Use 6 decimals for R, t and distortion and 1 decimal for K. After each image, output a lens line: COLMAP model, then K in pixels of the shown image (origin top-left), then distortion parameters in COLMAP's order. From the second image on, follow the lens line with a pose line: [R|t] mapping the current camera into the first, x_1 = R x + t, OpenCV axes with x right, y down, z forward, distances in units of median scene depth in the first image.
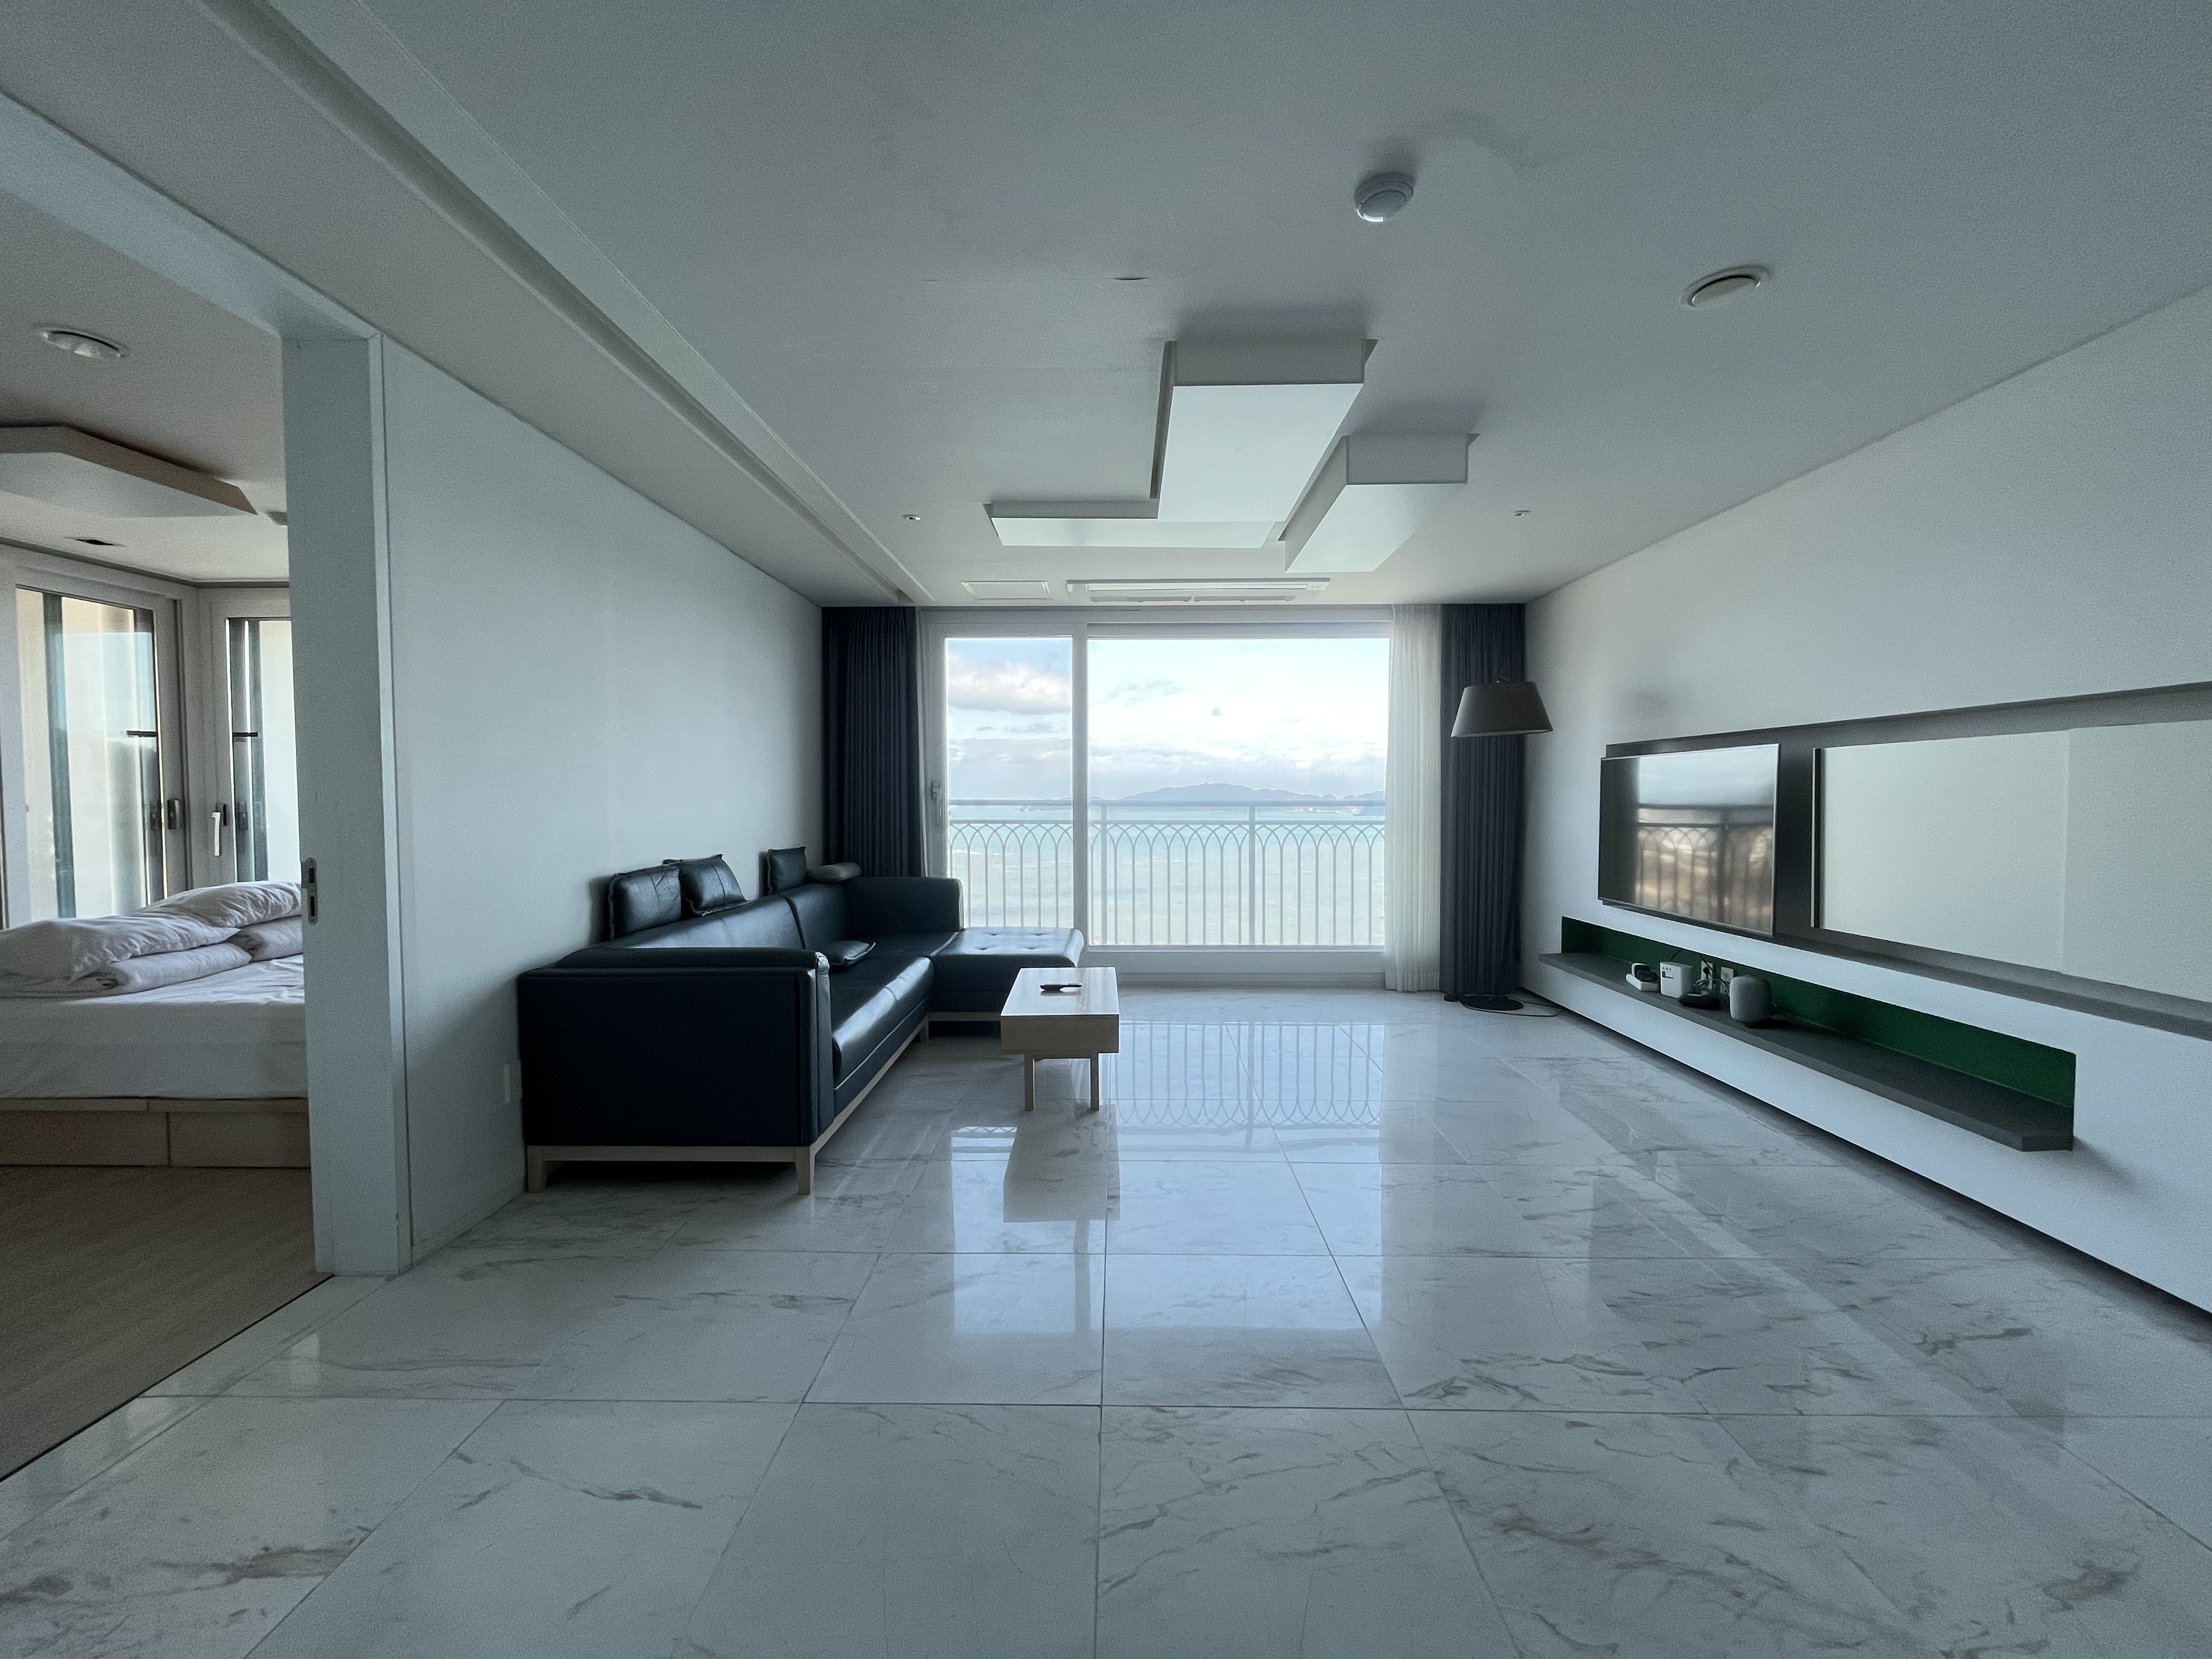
lens RADIAL K [[896.7, 0, 1099.9], [0, 896.7, 826.3], [0, 0, 1]] dist [-0.001147, 0.000329]
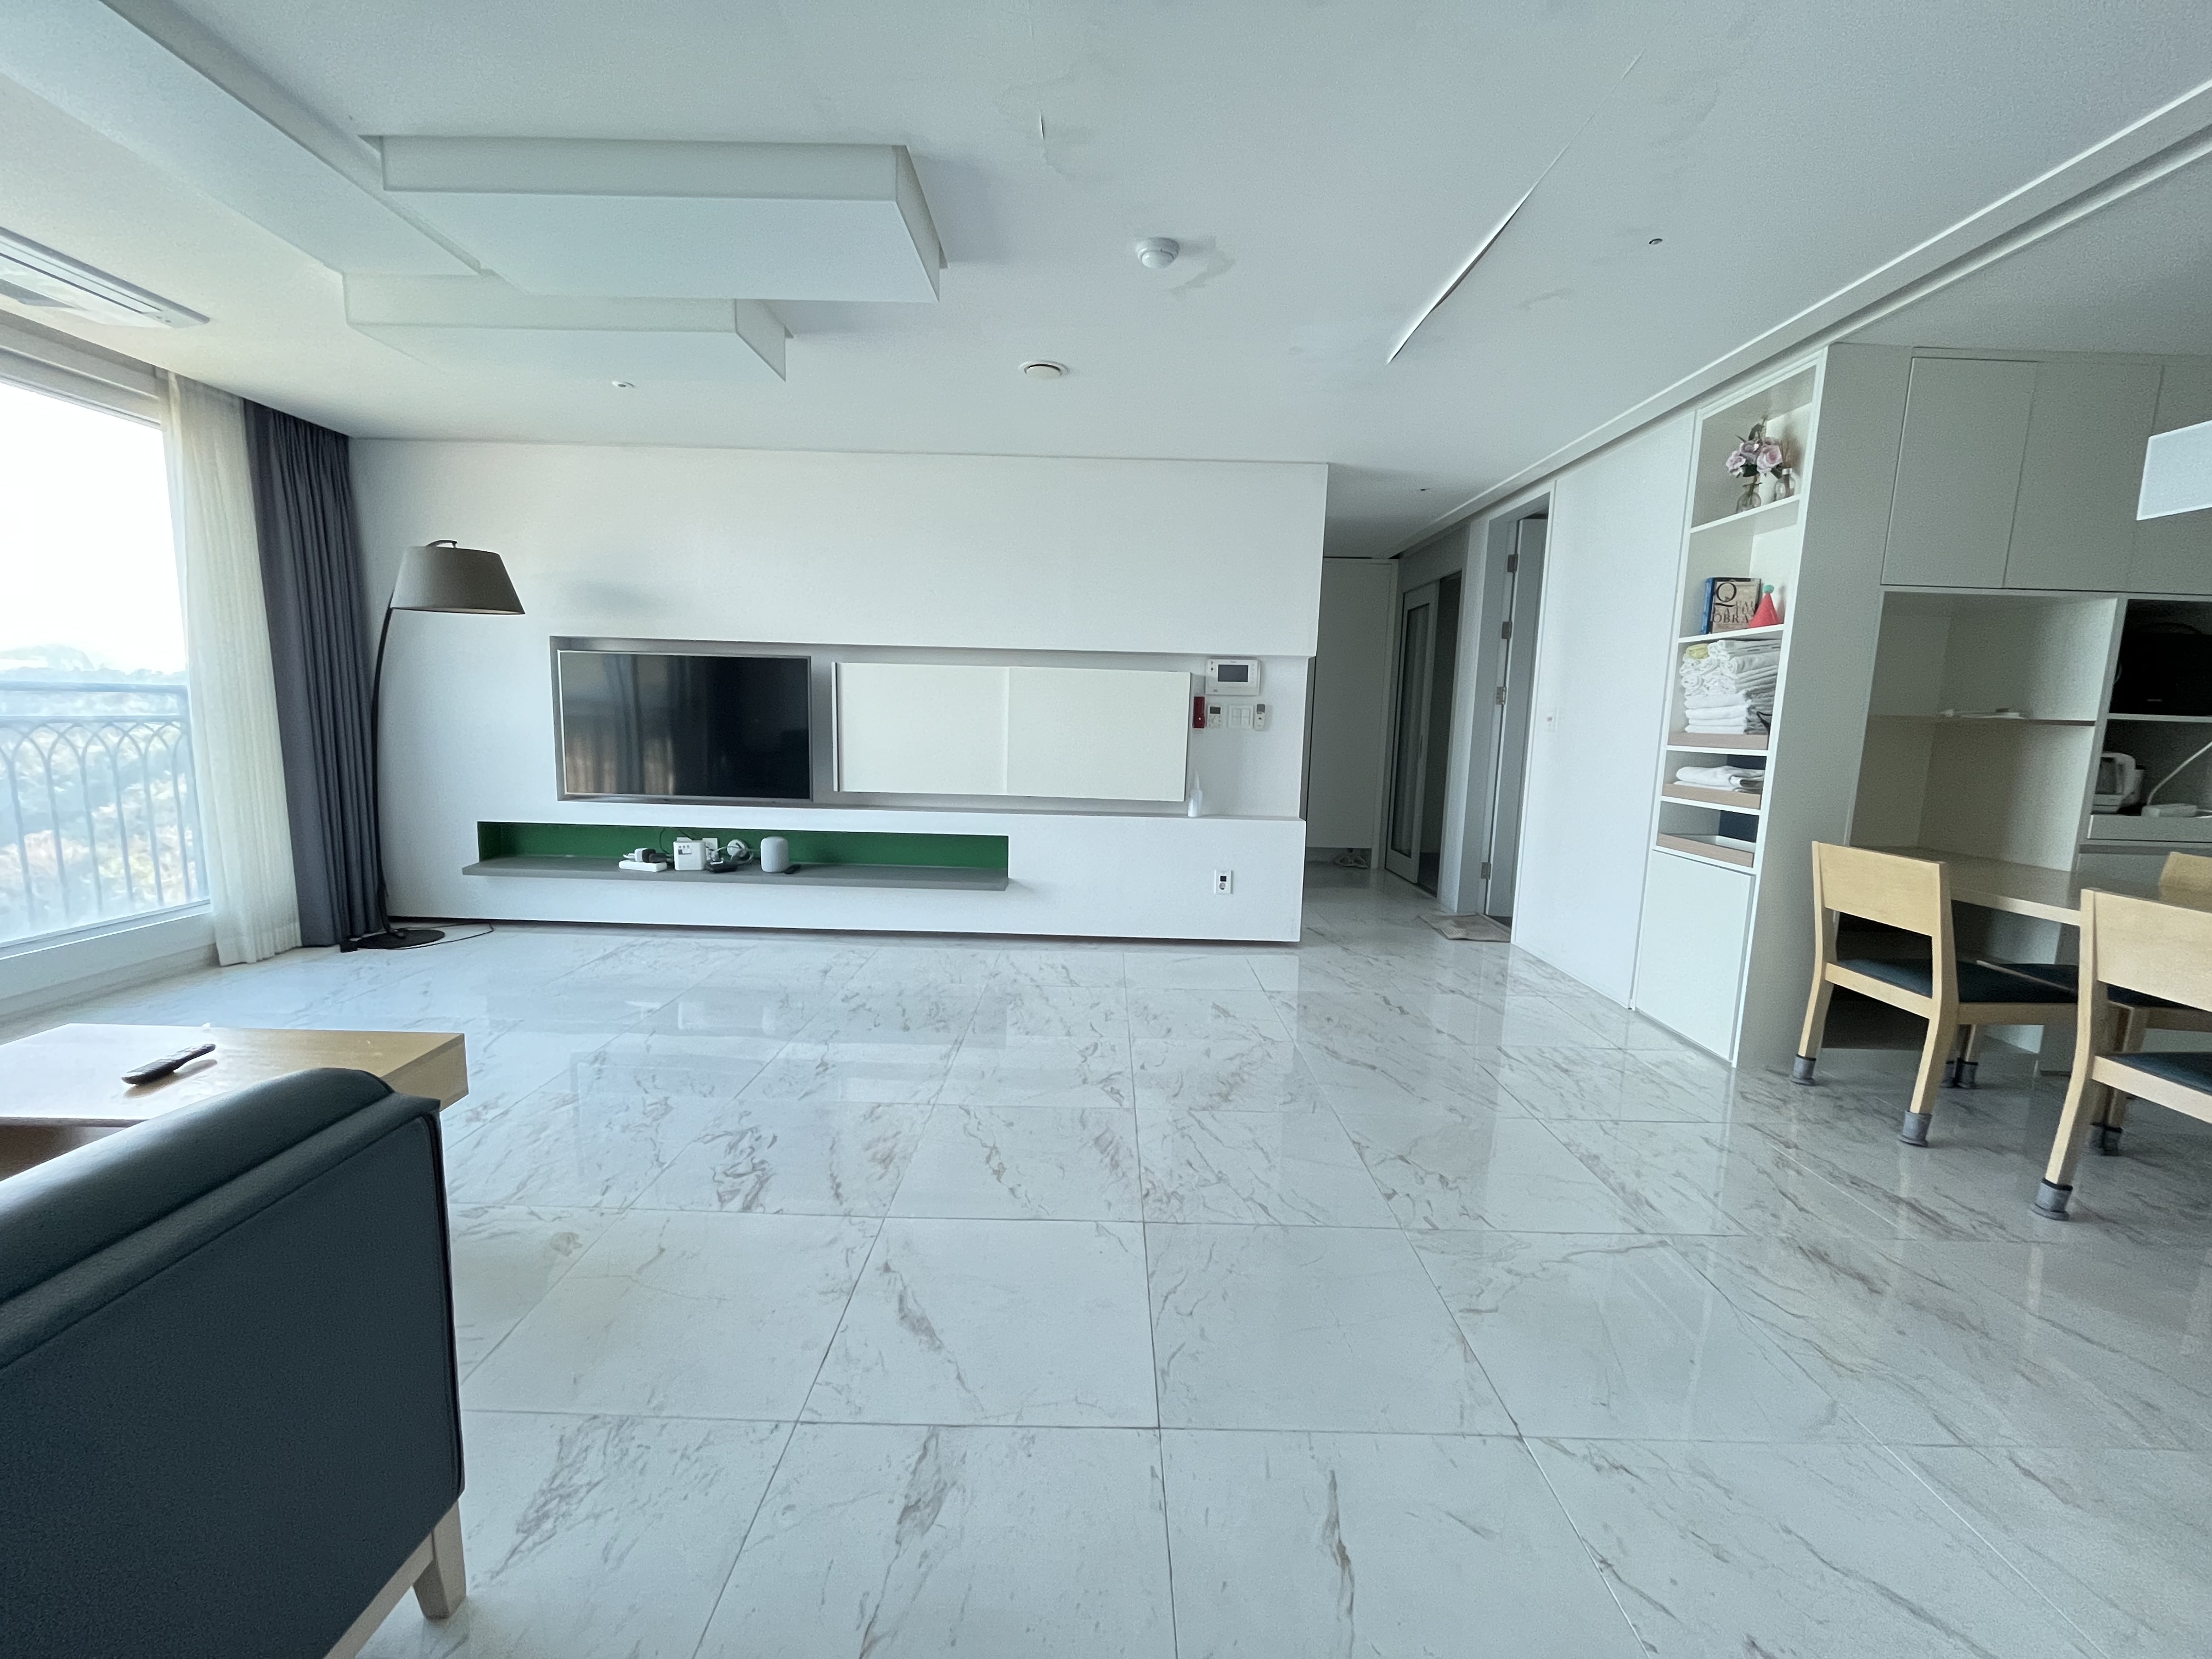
lens RADIAL K [[896.7, 0, 1097.0], [0, 896.7, 831.1], [0, 0, 1]] dist [-0.001147, 0.000329]
pose [[-0.015710, -0.129728, 0.991425, -0.789706], [0.007556, 0.991504, 0.129858, -0.007378], [-0.999848, 0.009531, -0.014597, 0.778699]]
